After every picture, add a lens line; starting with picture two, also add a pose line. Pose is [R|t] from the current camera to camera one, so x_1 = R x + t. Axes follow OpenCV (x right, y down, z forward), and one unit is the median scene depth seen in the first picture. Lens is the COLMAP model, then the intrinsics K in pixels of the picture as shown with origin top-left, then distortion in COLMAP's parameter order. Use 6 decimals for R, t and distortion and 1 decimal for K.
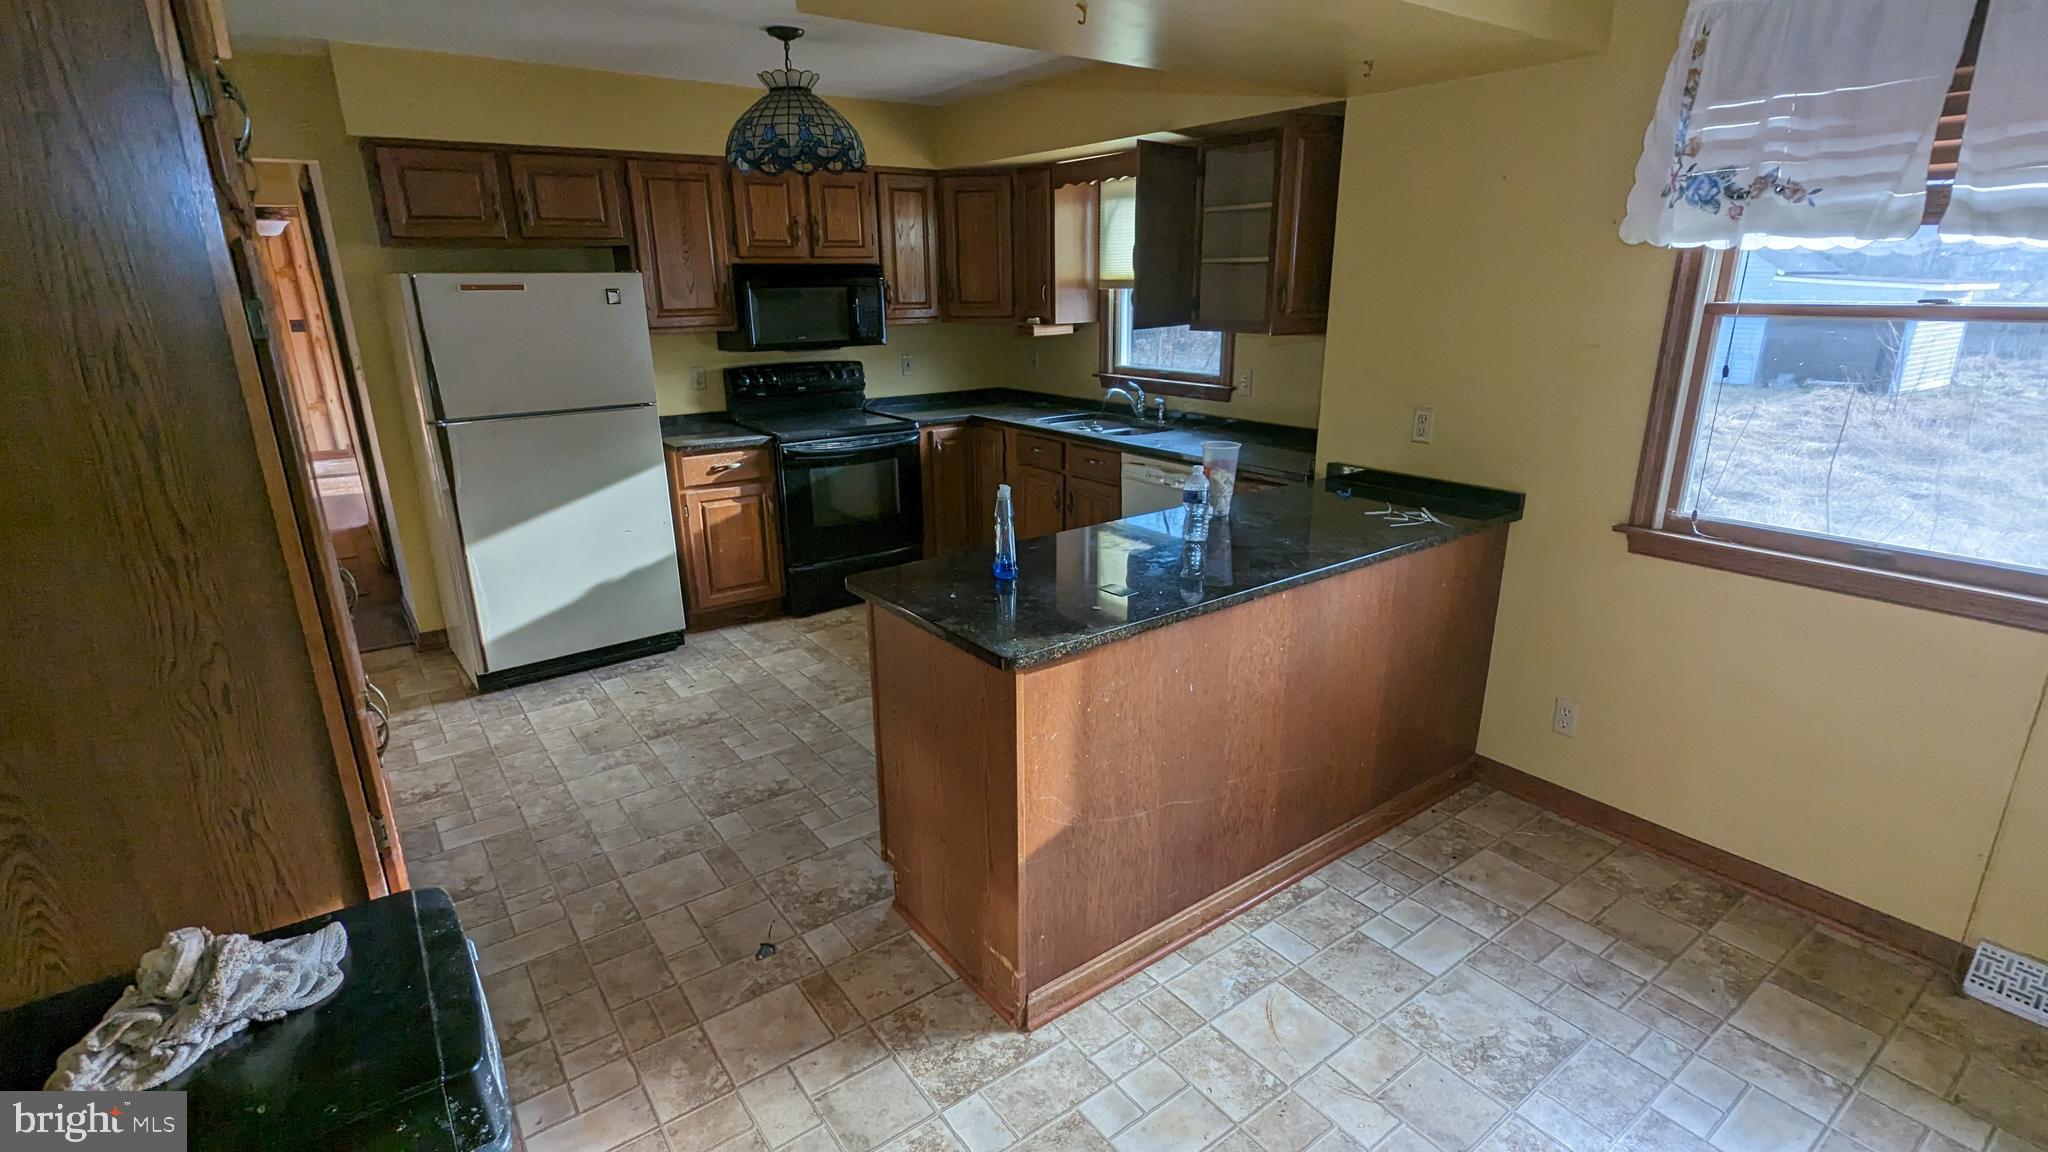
lens RADIAL K [[959.2, 0, 1020.8], [0, 959.2, 594.9], [0, 0, 1]] dist [-0.002241, -0.000729]
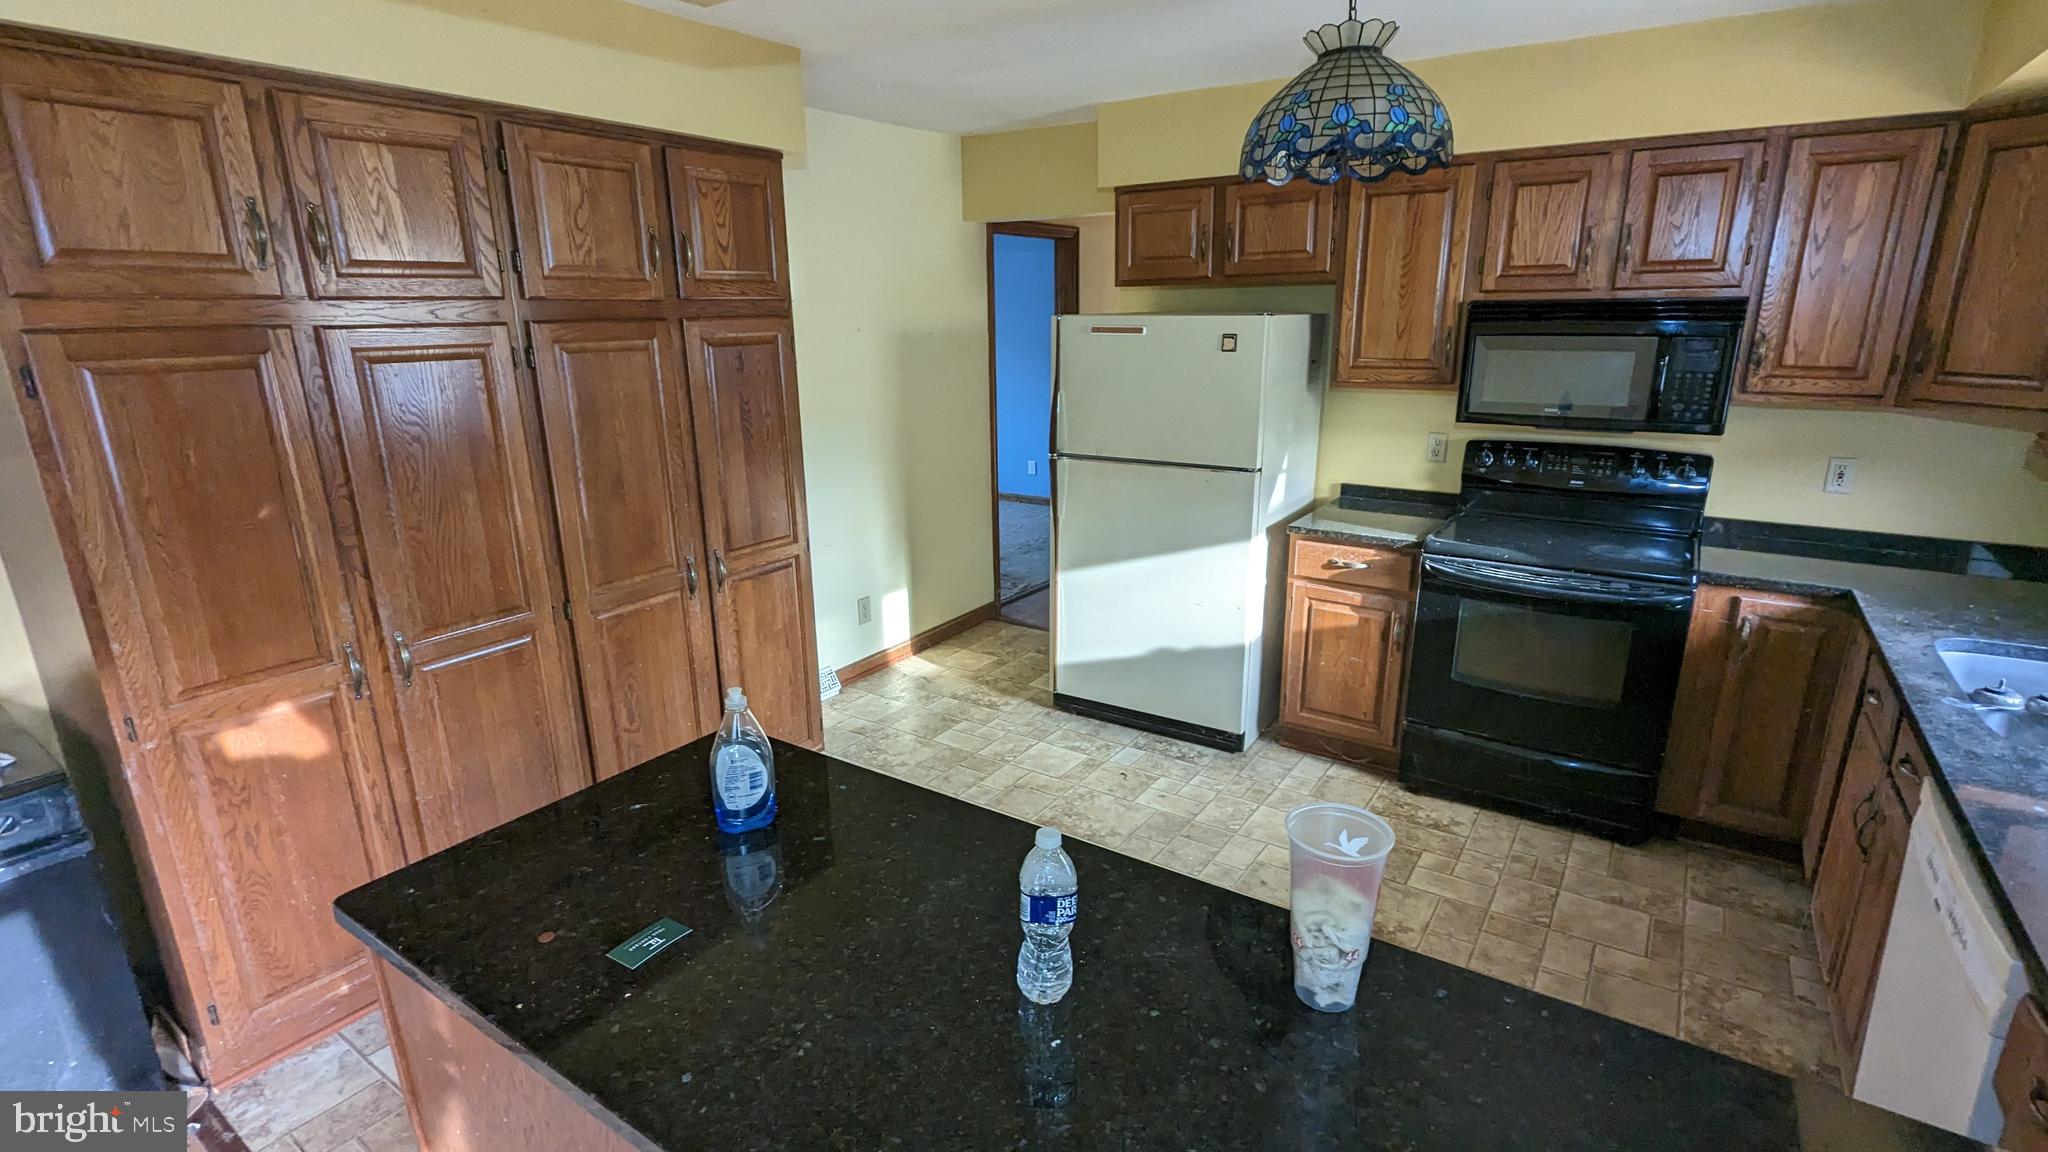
lens RADIAL K [[959.2, 0, 1019.0], [0, 959.2, 587.7], [0, 0, 1]] dist [-0.002241, -0.000729]
pose [[0.327771, 0.271249, -0.904981, 0.312710], [-0.288548, 0.940869, 0.177498, -0.180105], [0.899615, 0.202952, 0.386658, 0.481480]]
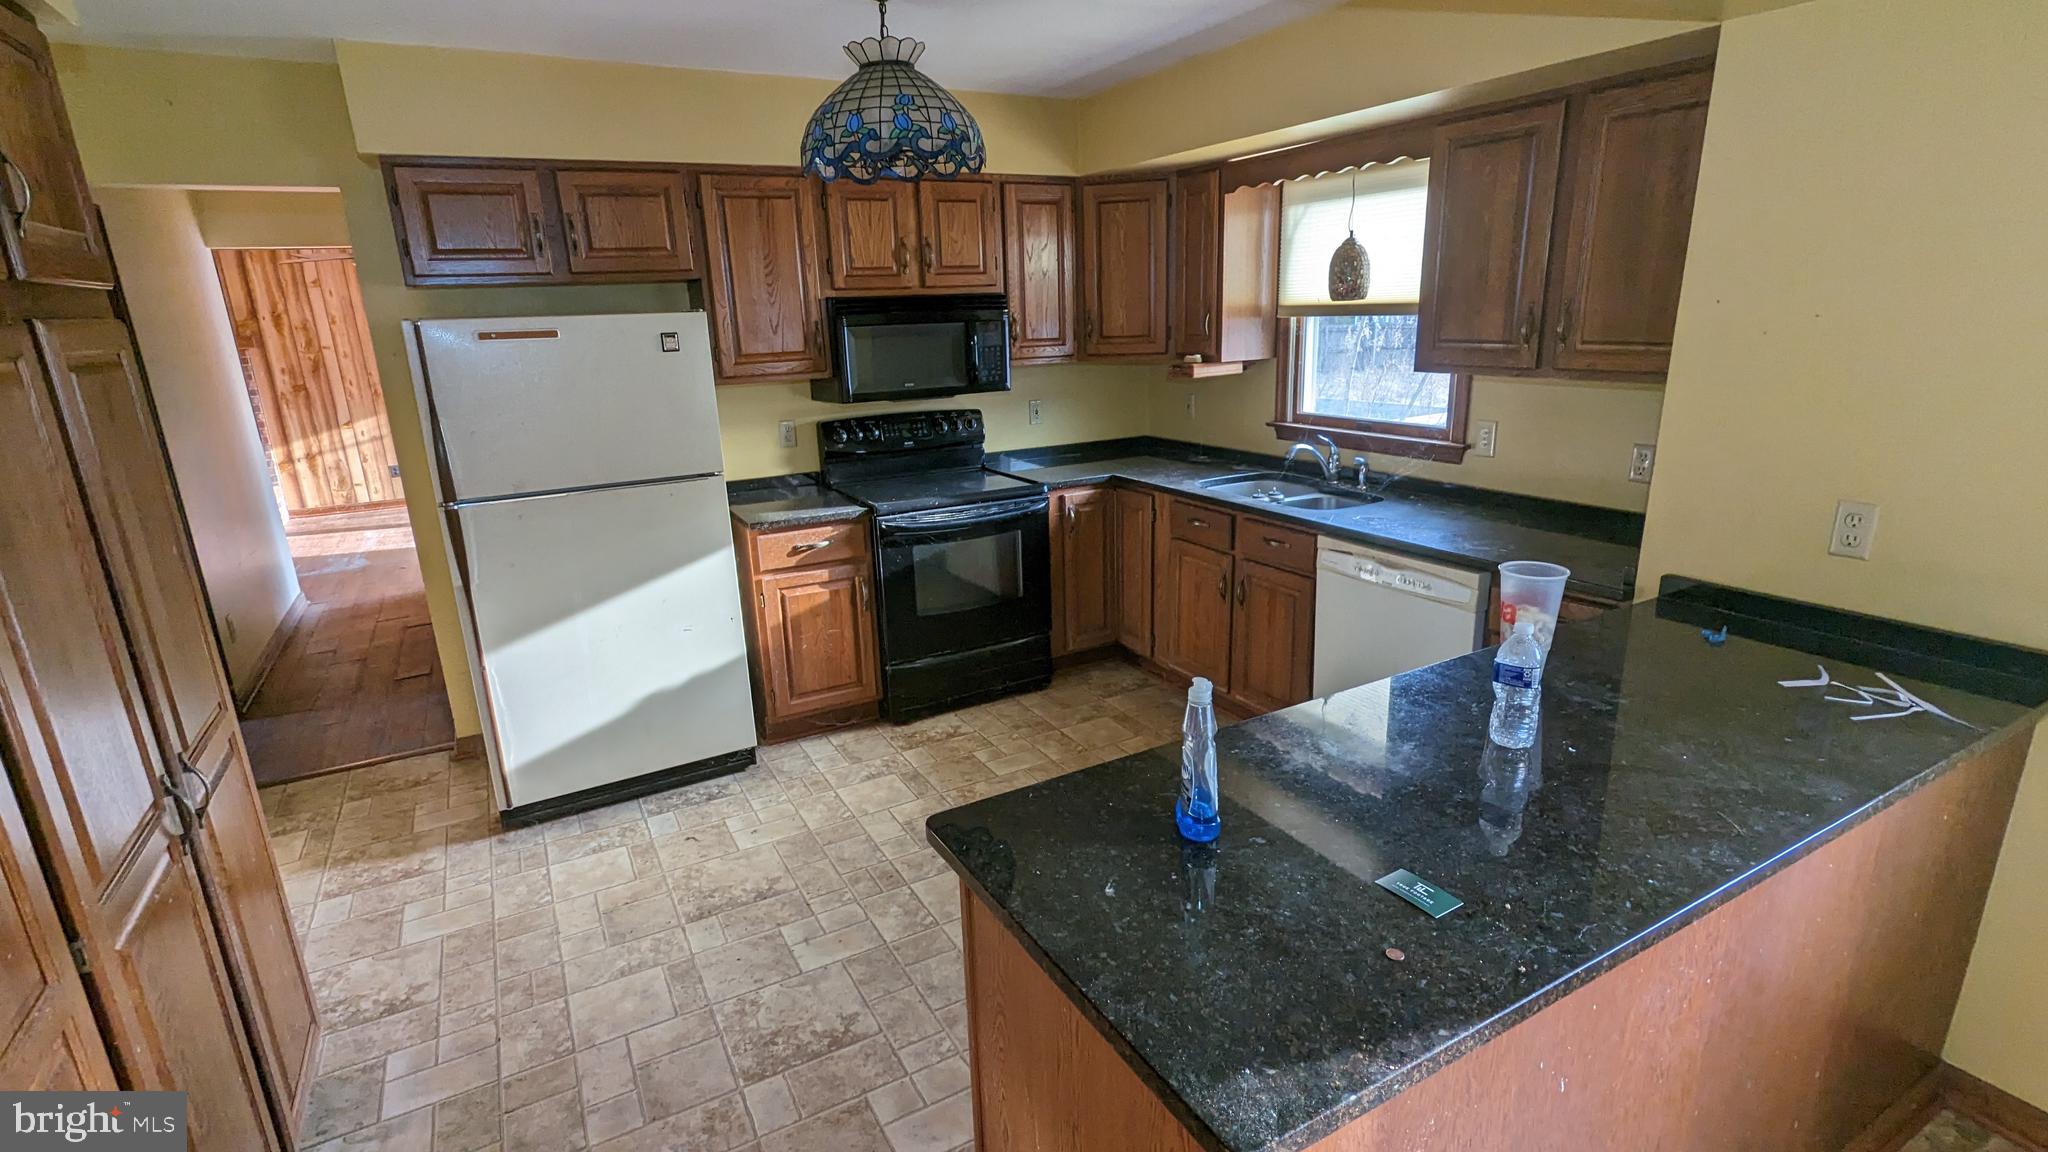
lens RADIAL K [[959.2, 0, 1019.1], [0, 959.2, 587.5], [0, 0, 1]] dist [-0.002241, -0.000729]
pose [[0.991326, 0.015266, -0.130538, -0.027150], [-0.019199, 0.999397, -0.028918, -0.080012], [0.130017, 0.031173, 0.991022, 0.225584]]
